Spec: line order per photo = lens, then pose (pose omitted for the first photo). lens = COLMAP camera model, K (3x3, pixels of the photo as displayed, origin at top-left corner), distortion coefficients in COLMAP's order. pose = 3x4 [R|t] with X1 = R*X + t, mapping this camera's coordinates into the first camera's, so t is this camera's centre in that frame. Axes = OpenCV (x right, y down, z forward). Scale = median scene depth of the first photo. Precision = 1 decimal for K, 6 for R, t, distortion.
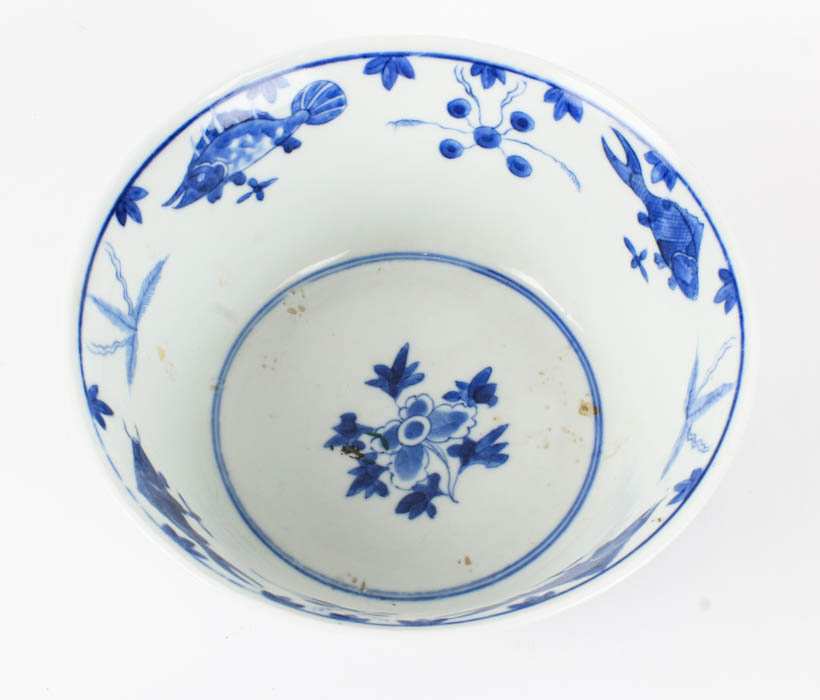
lens RADIAL K [[1573.7, 0, 410.7], [0, 1573.7, 349.5], [0, 0, 1]] dist [-0.196326, 0.000000]
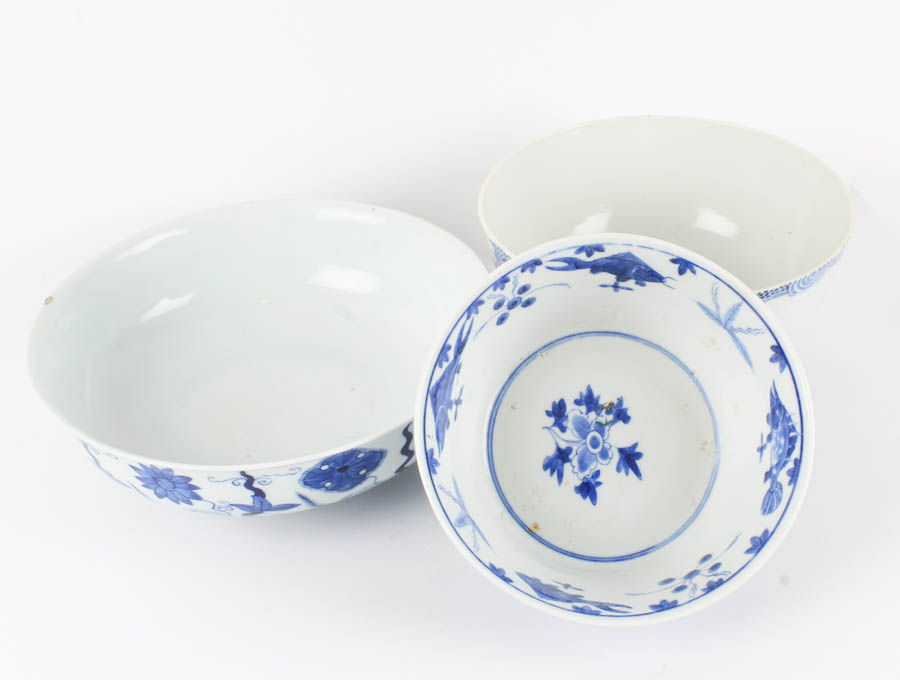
lens RADIAL K [[1658.1, 0, 496.2], [0, 1658.1, 324.6], [0, 0, 1]] dist [-0.040022, 0.000000]
pose [[-0.683566, 0.707666, -0.178735, 0.304354], [-0.641948, -0.466371, 0.608606, -0.909086], [0.347333, 0.530760, 0.773080, -0.481076]]
